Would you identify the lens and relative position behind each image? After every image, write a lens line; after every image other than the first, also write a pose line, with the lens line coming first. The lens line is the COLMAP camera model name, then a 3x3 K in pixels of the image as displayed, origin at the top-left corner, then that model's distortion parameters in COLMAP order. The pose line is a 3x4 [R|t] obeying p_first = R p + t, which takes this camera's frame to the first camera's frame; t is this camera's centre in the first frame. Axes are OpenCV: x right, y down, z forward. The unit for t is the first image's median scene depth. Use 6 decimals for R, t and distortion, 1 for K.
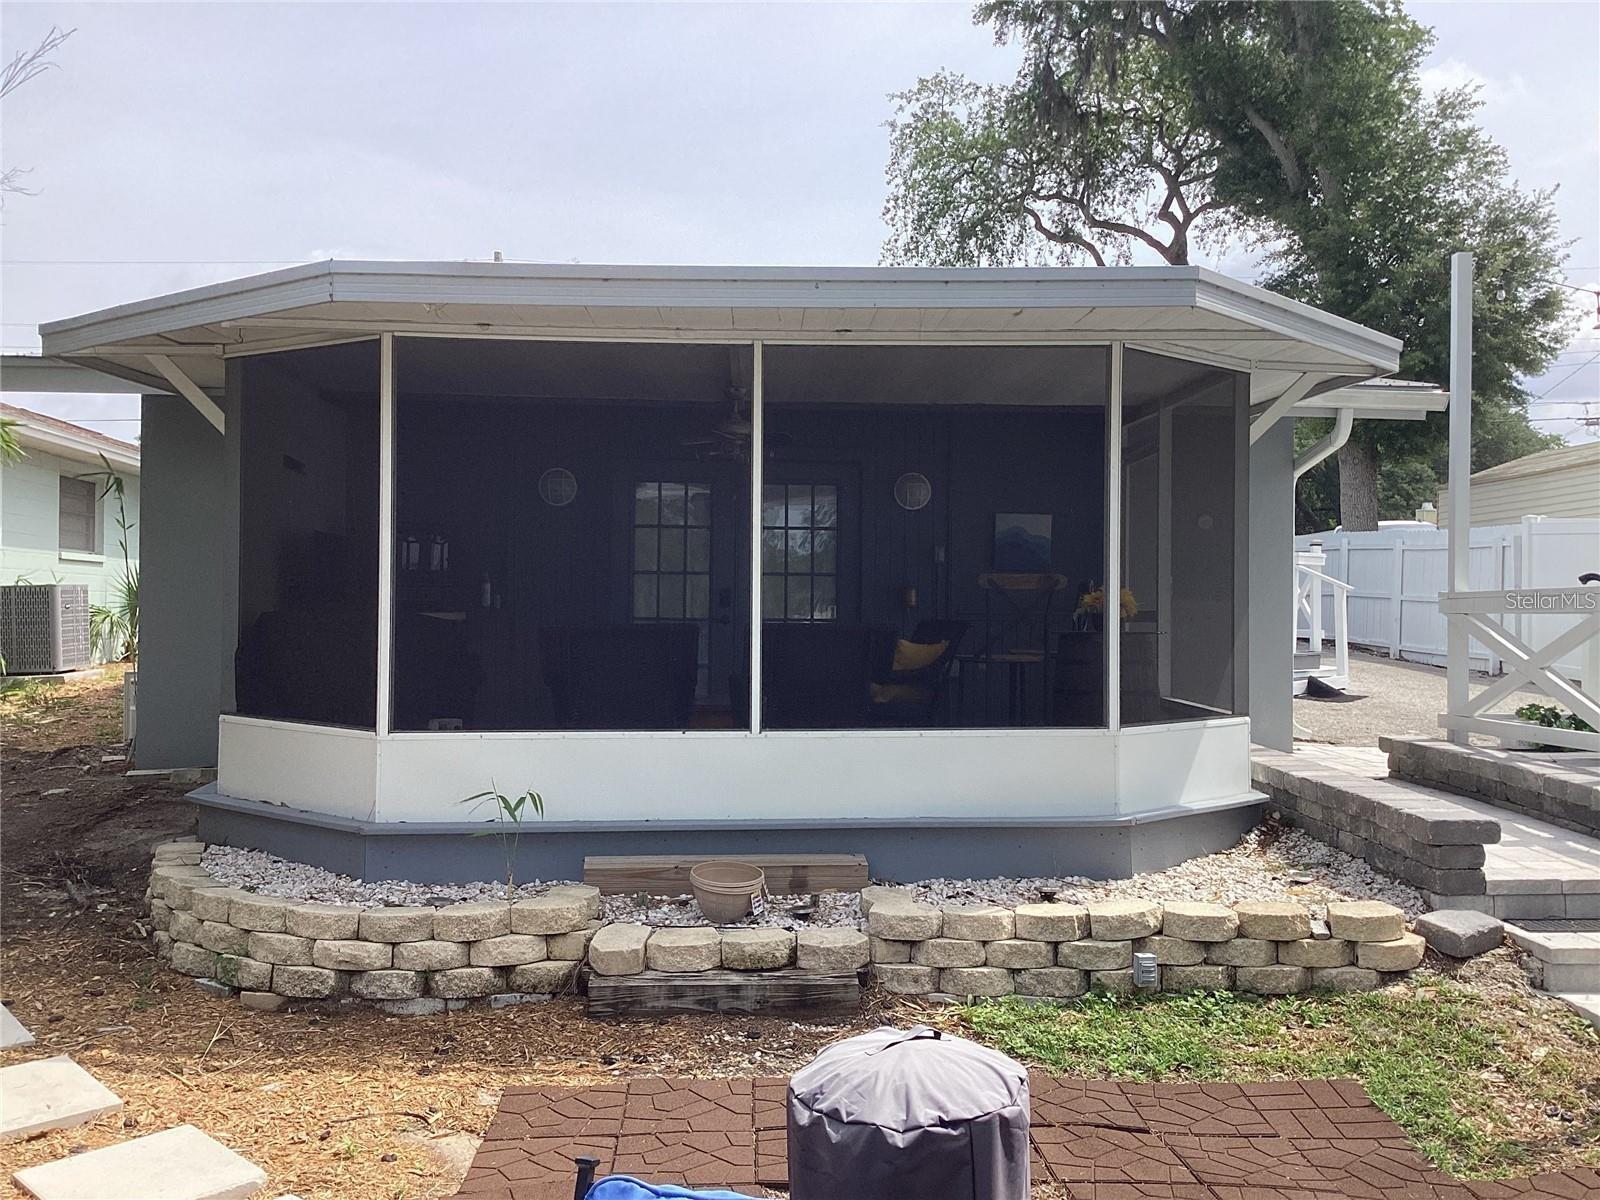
lens RADIAL K [[1444.0, 0, 812.3], [0, 1444.0, 579.8], [0, 0, 1]] dist [0.150743, -0.233906]
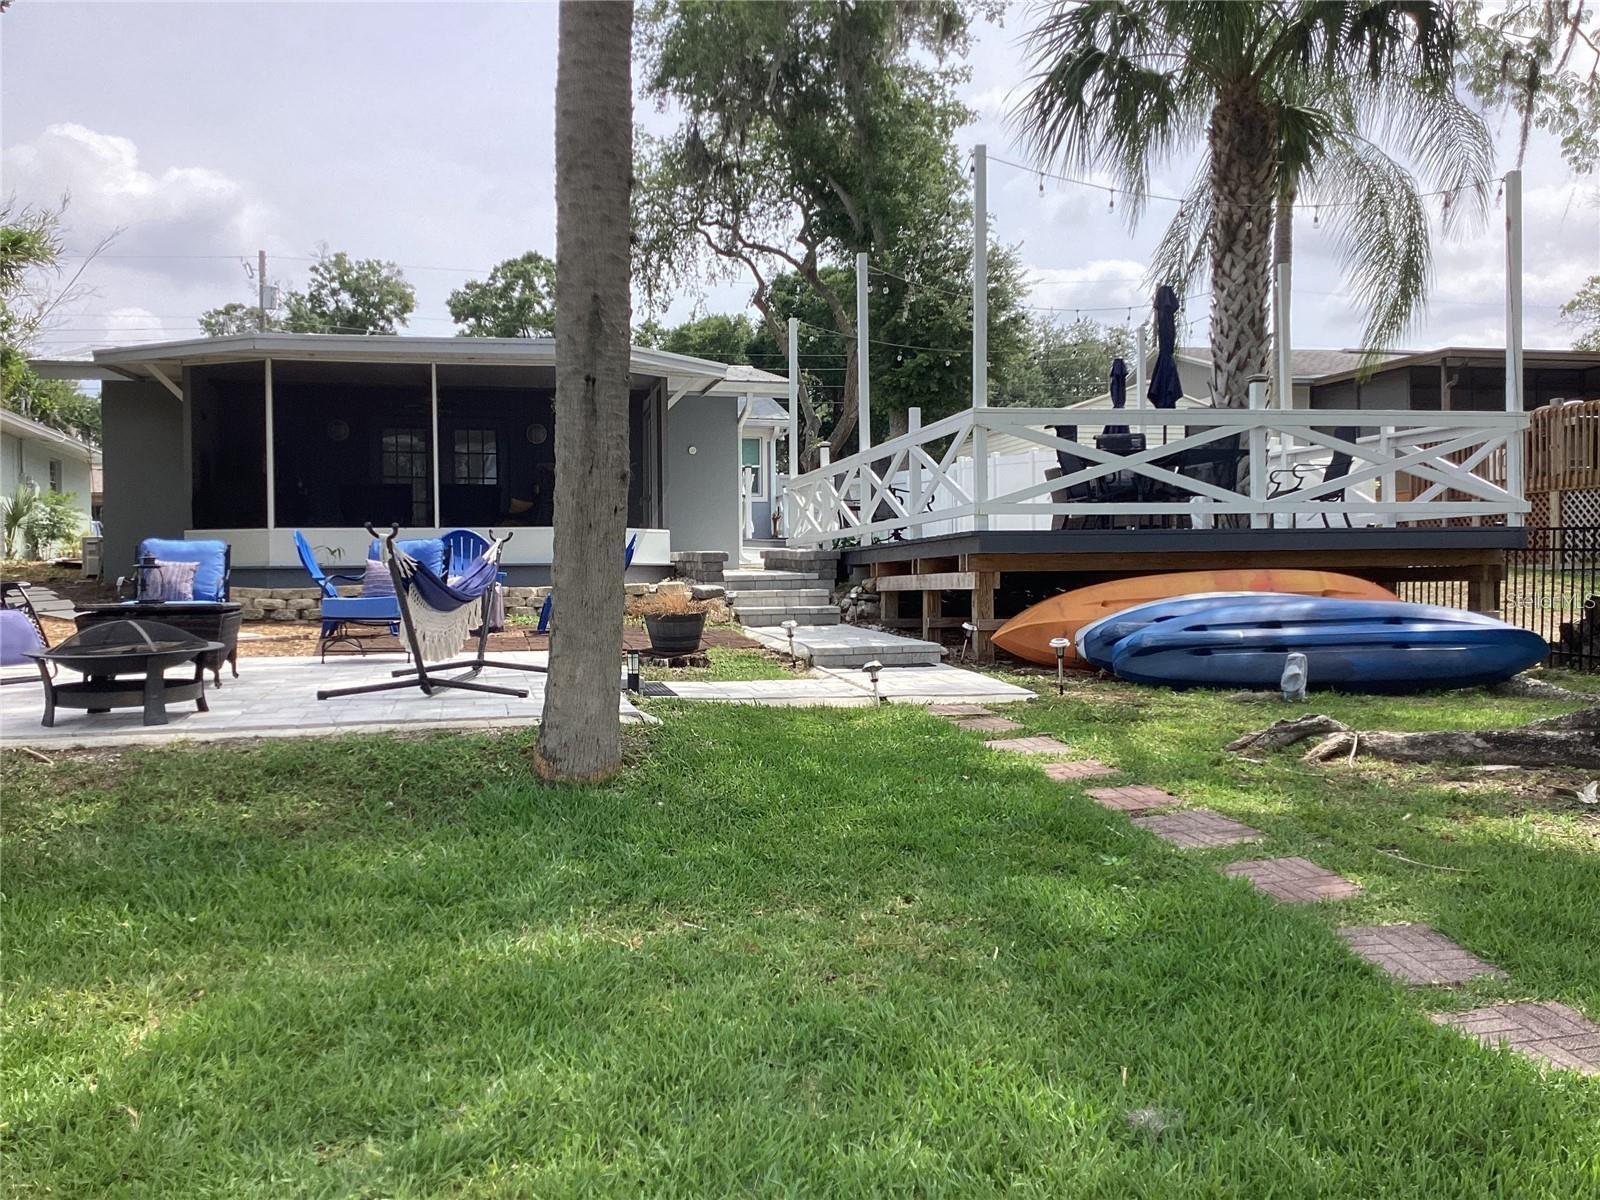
lens RADIAL K [[1444.0, 0, 812.3], [0, 1444.0, 579.8], [0, 0, 1]] dist [0.150743, -0.233906]
pose [[0.986812, -0.016713, 0.161007, 0.046848], [0.013718, 0.999712, 0.019697, 0.038582], [-0.161289, -0.017229, 0.986757, -0.373402]]
